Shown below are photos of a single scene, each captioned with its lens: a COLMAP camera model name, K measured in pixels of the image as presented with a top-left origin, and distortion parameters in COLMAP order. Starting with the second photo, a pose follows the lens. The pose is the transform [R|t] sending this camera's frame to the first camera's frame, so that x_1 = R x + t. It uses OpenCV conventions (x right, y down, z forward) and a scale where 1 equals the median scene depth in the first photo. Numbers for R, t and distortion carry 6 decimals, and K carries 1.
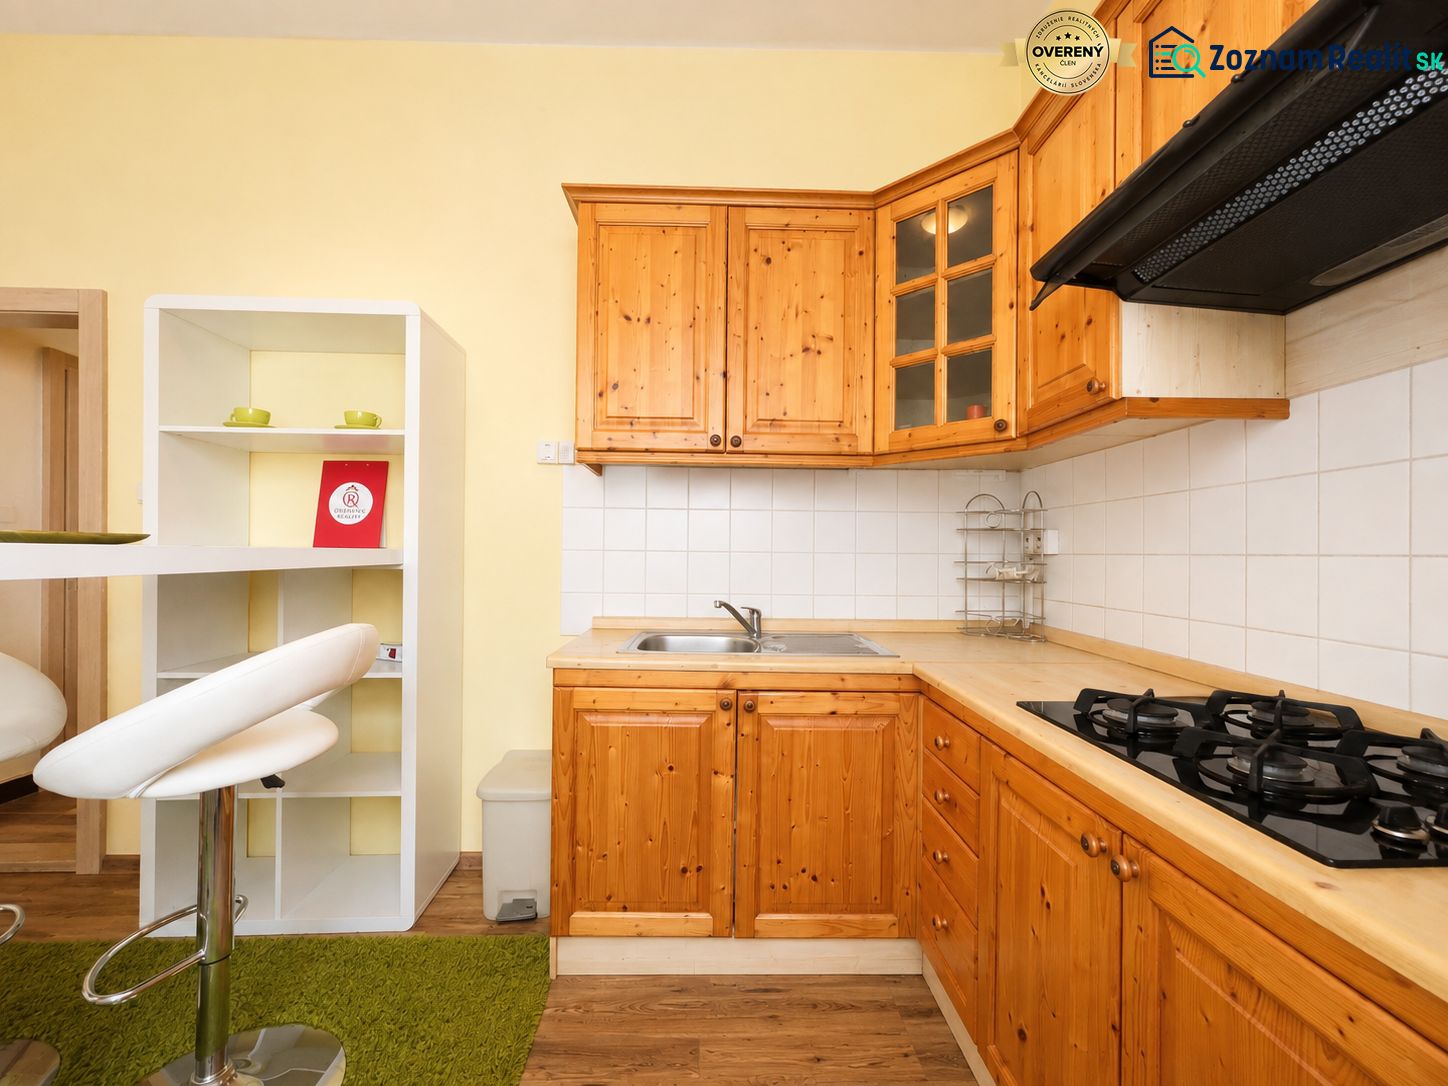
lens RADIAL K [[591.0, 0, 713.8], [0, 591.0, 544.4], [0, 0, 1]] dist [-0.009320, 0.001605]
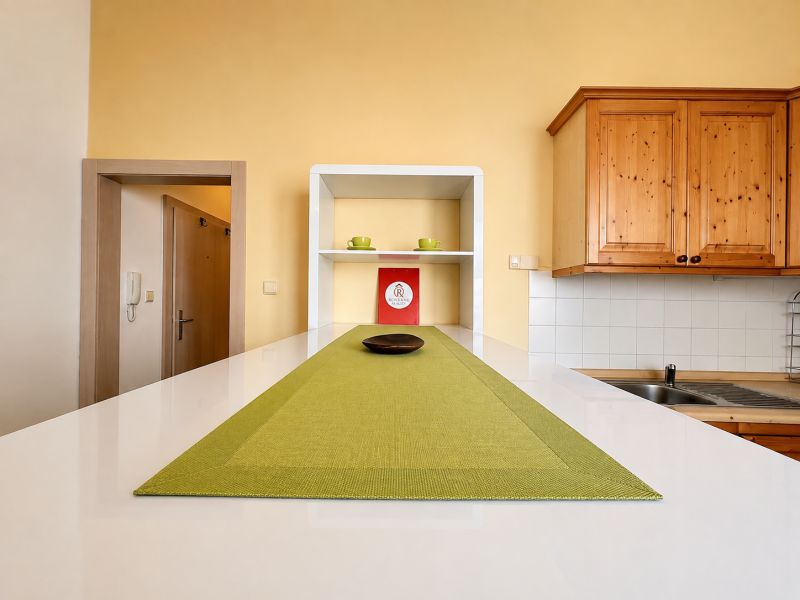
lens RADIAL K [[326.5, 0, 402.9], [0, 326.5, 301.9], [0, 0, 1]] dist [-0.009320, 0.001605]
pose [[0.998926, 0.006419, -0.045896, -0.645172], [-0.005871, 0.999910, 0.012074, -0.071767], [0.045969, -0.011792, 0.998873, 0.147879]]
